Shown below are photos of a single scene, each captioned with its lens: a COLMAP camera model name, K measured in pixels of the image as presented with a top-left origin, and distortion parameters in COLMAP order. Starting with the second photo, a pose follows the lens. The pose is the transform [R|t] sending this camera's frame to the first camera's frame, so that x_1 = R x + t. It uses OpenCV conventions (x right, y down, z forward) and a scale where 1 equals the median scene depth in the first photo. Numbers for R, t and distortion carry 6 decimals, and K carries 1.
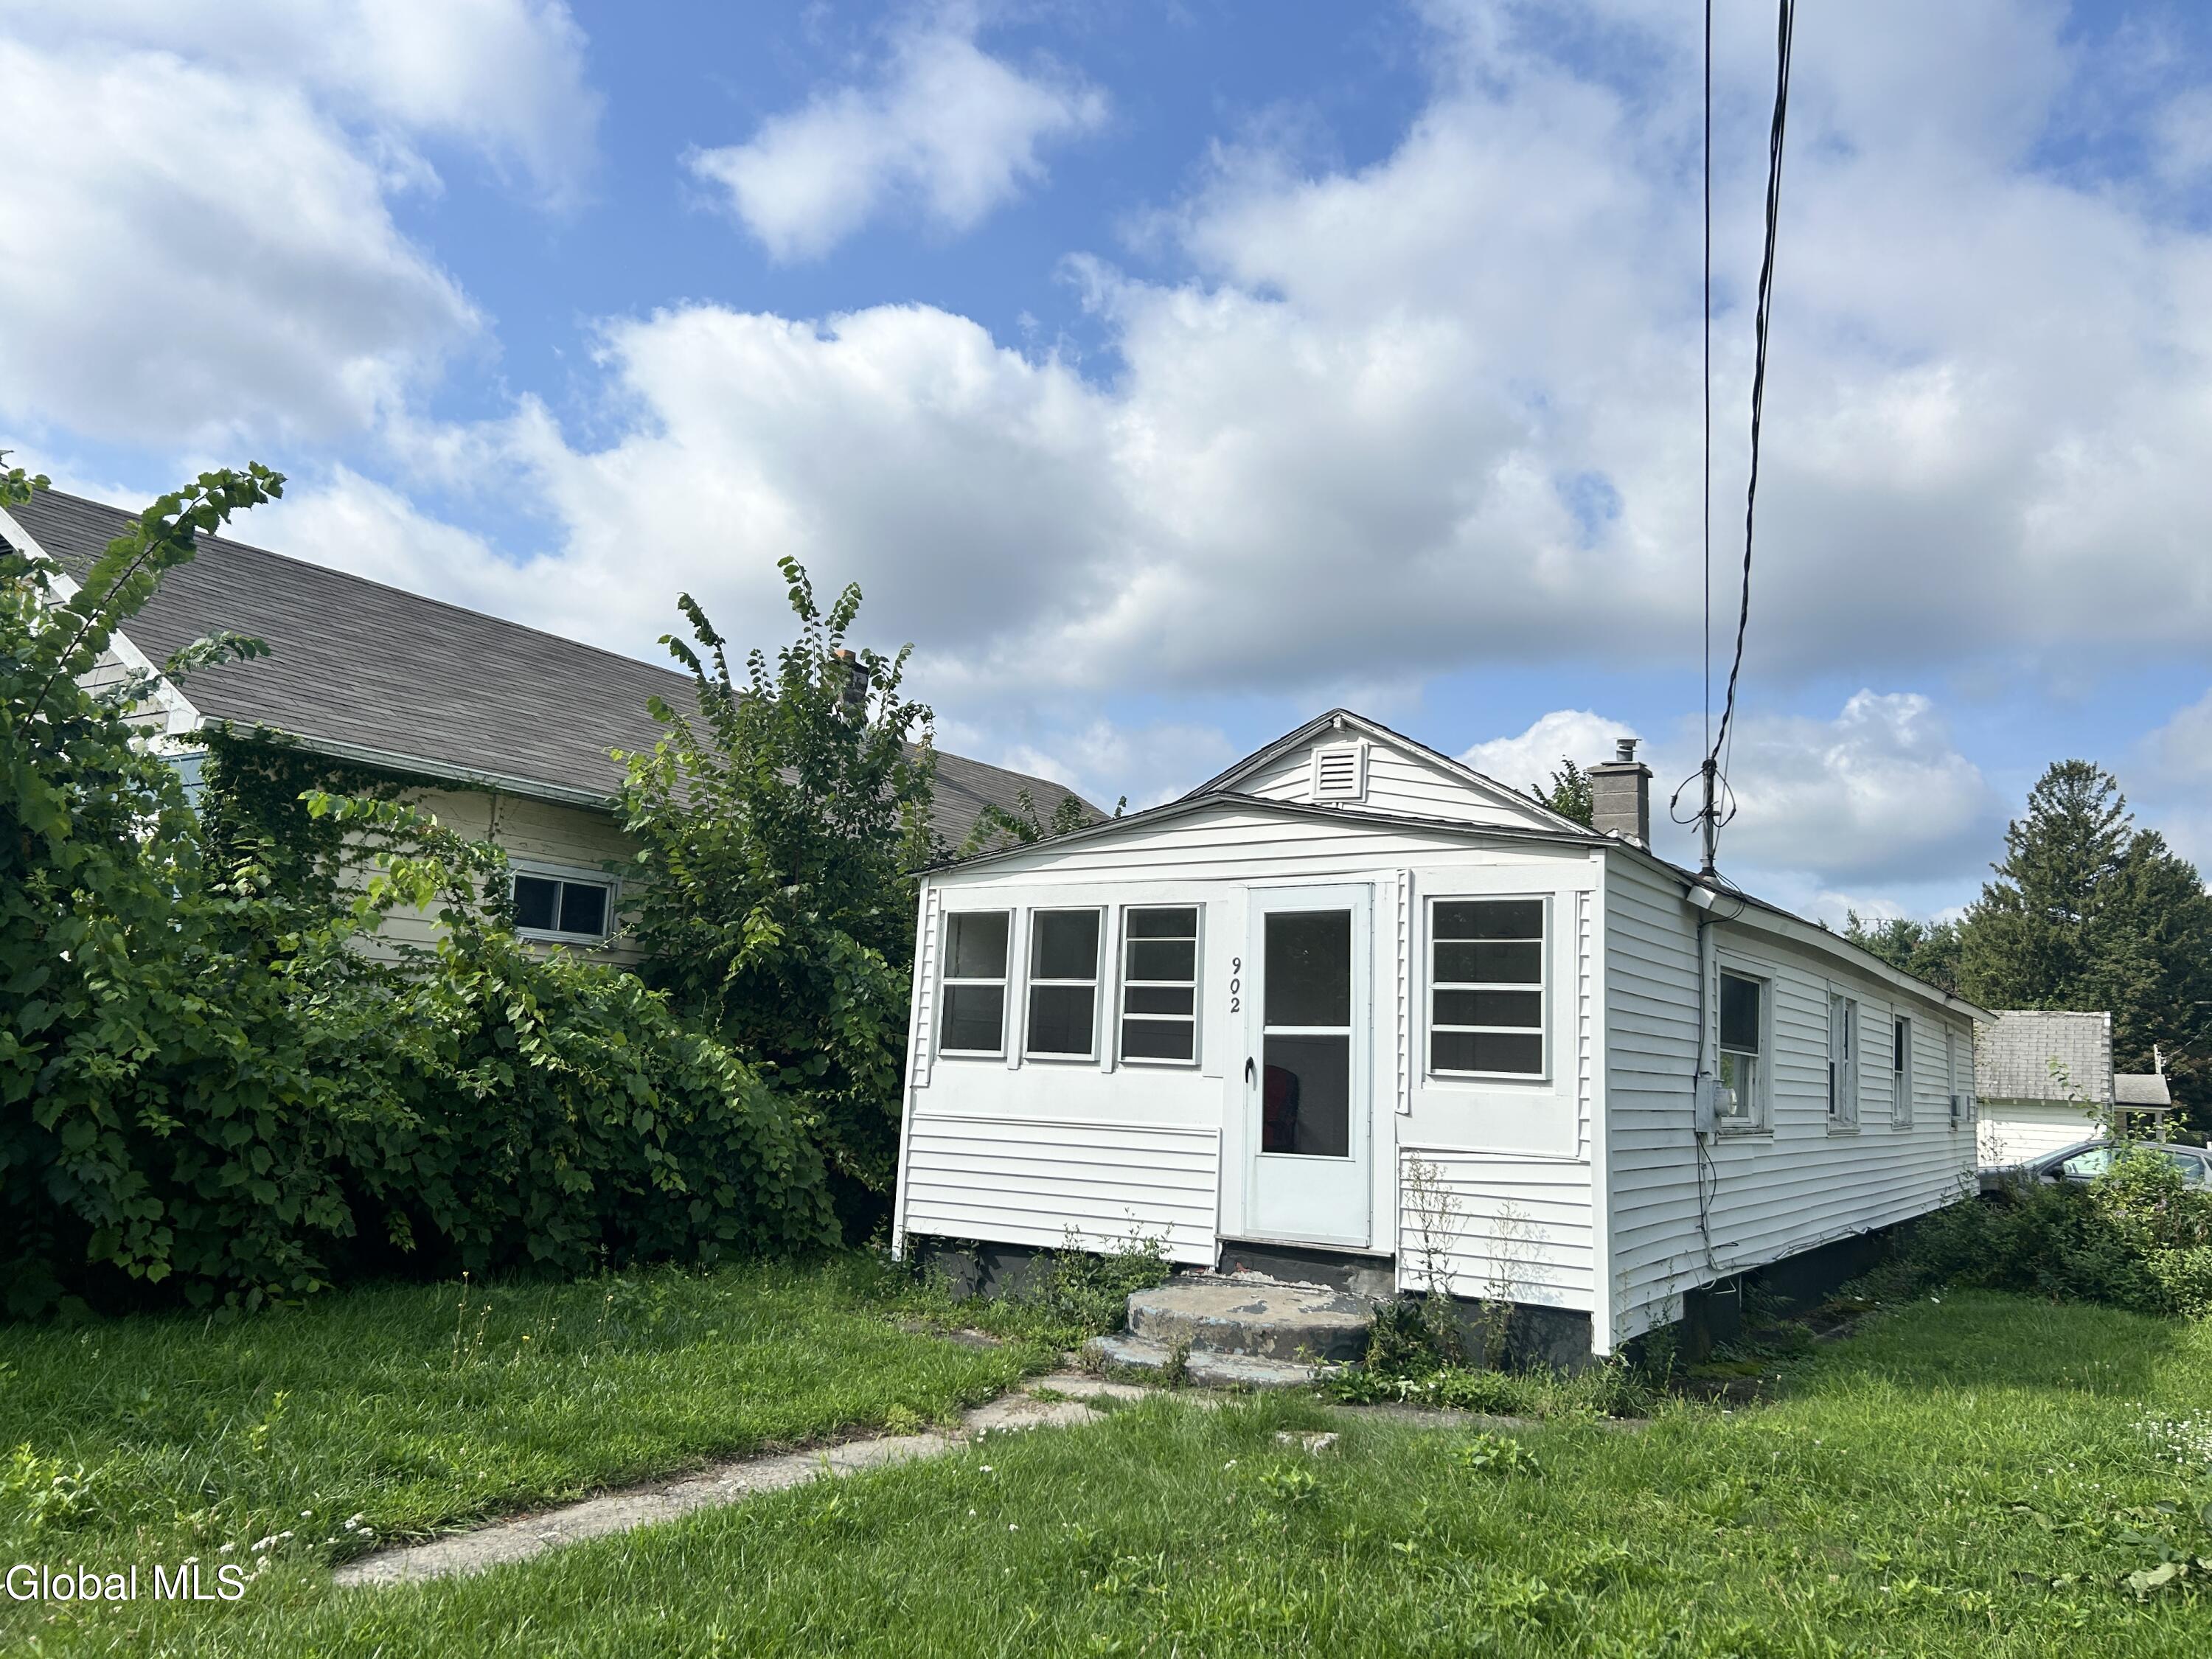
lens RADIAL K [[1659.7, 0, 1112.8], [0, 1659.7, 849.1], [0, 0, 1]] dist [0.062483, -0.056966]
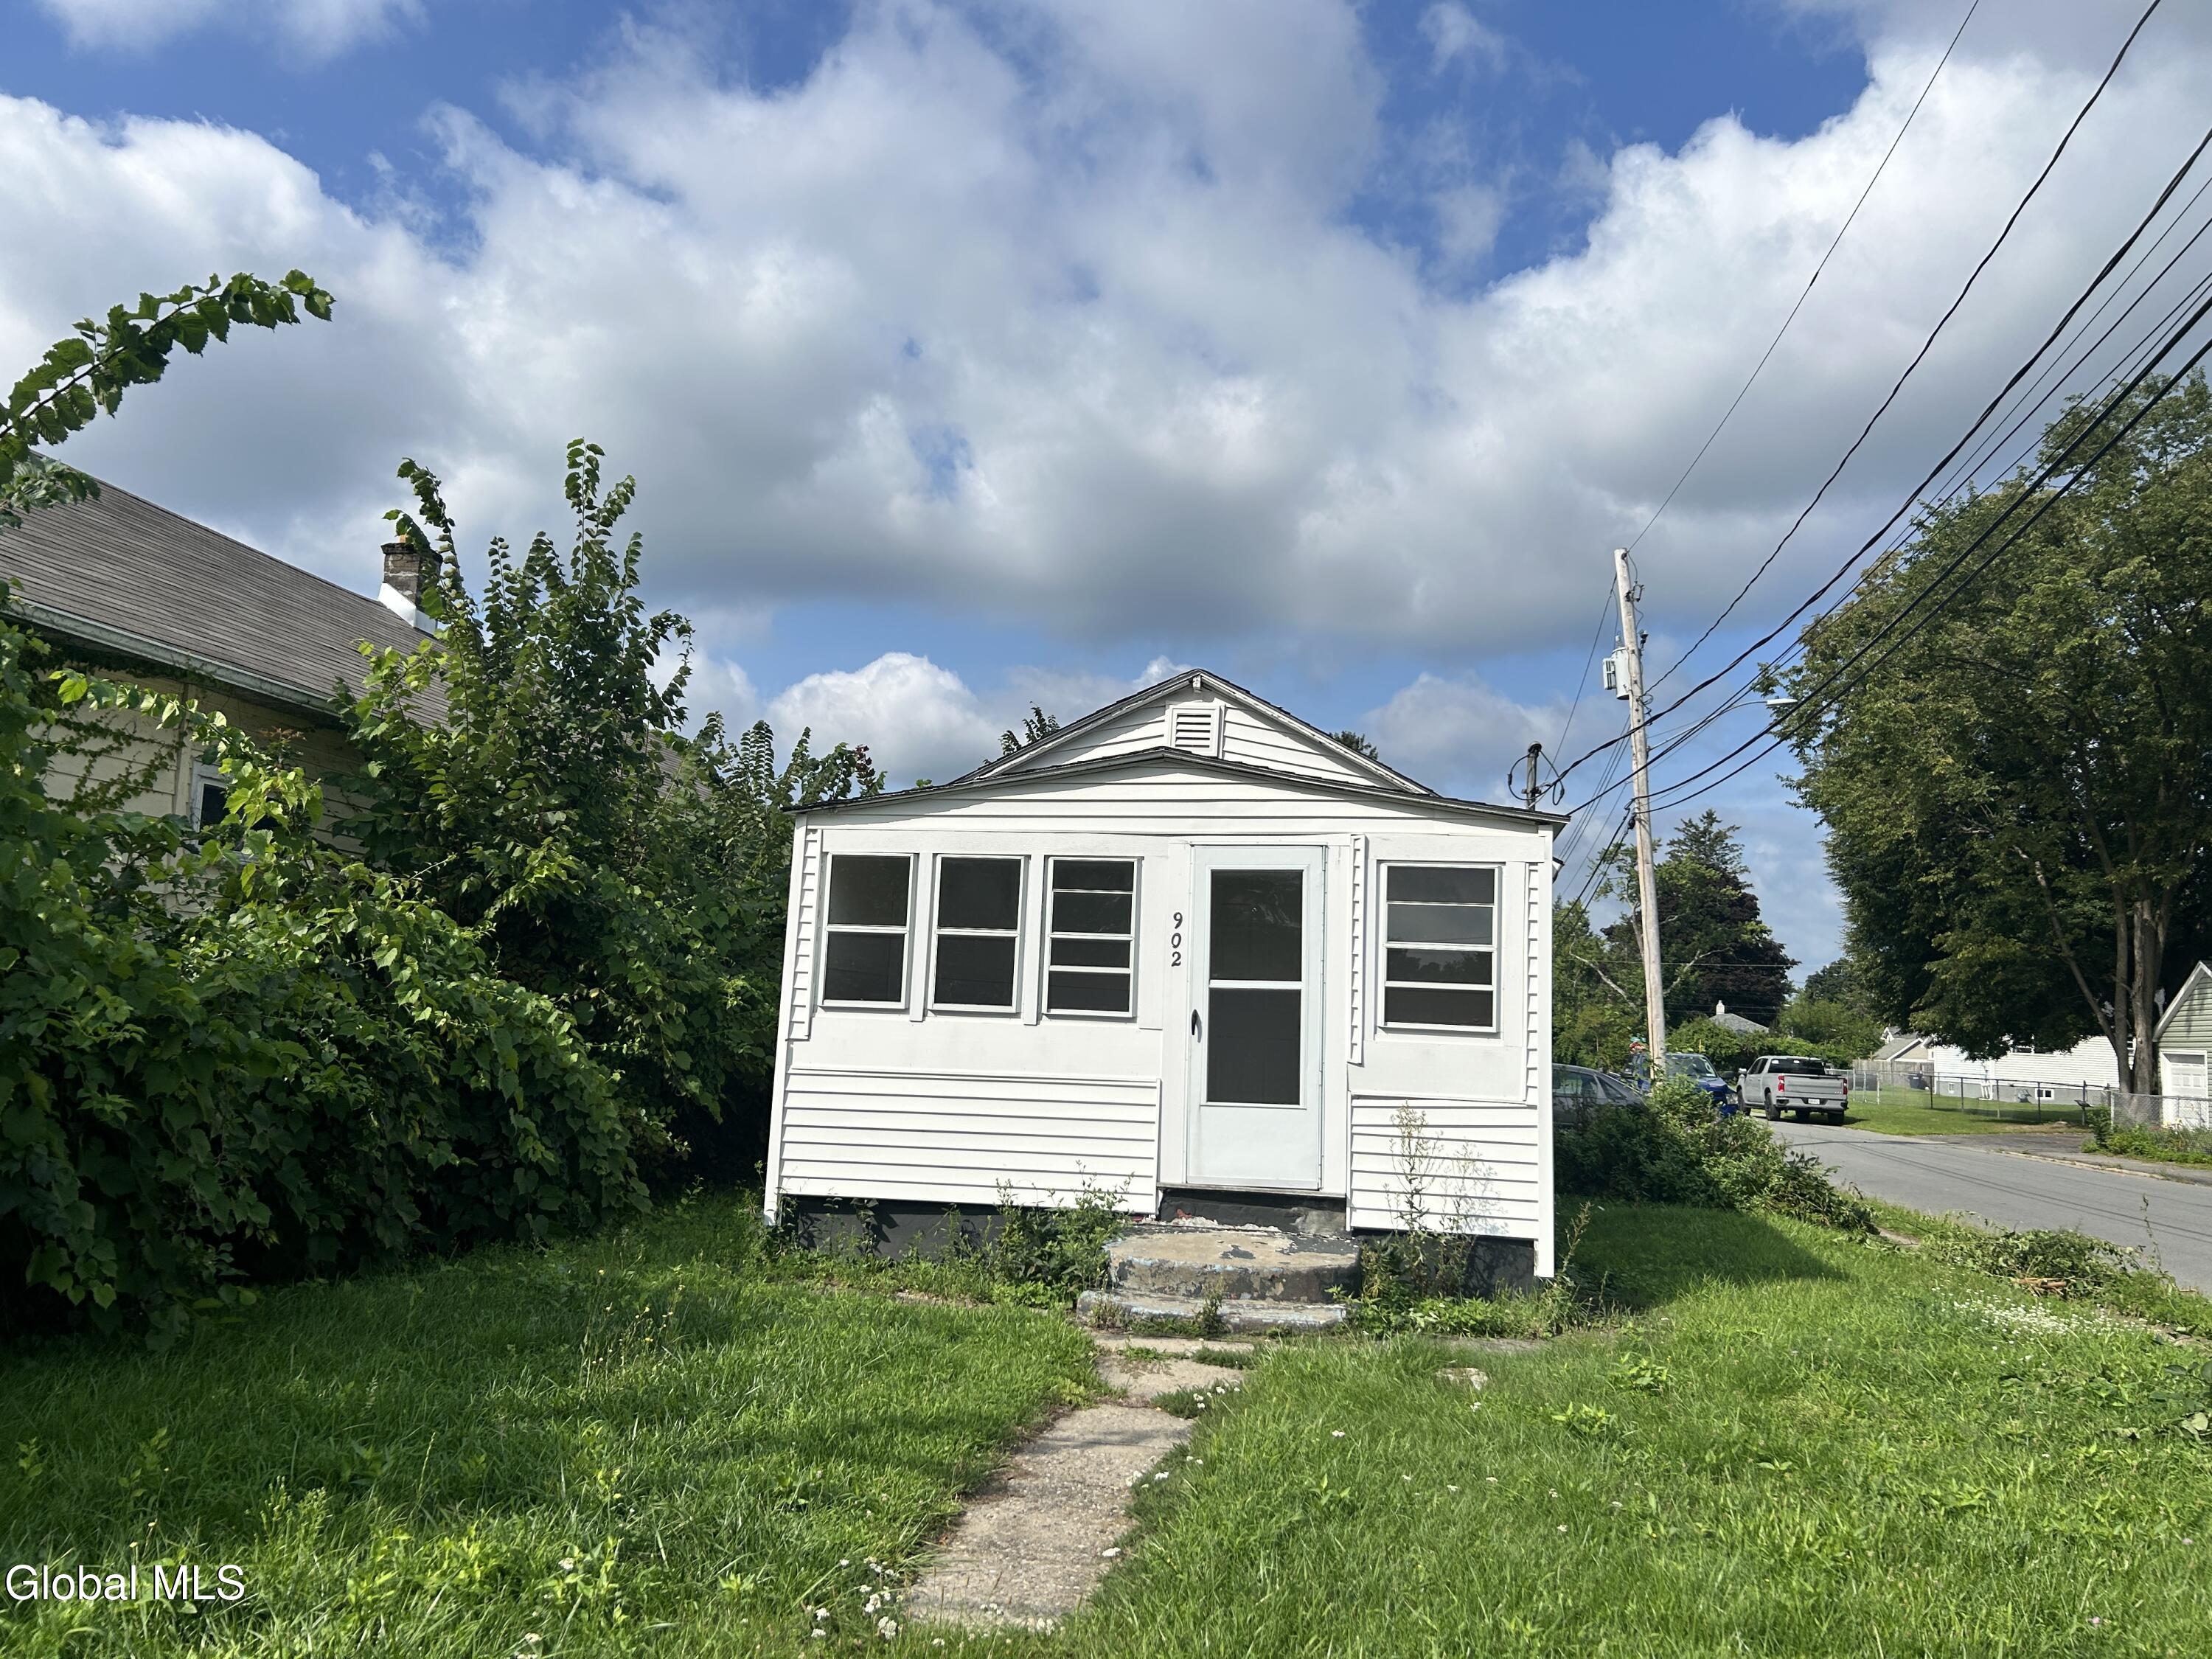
lens RADIAL K [[1626.5, 0, 1101.2], [0, 1626.5, 871.3], [0, 0, 1]] dist [0.074864, -0.090978]
pose [[0.917672, 0.031345, 0.396100, -0.337989], [-0.052892, 0.997648, 0.043592, -0.000473], [-0.393802, -0.060954, 0.917172, 0.100686]]
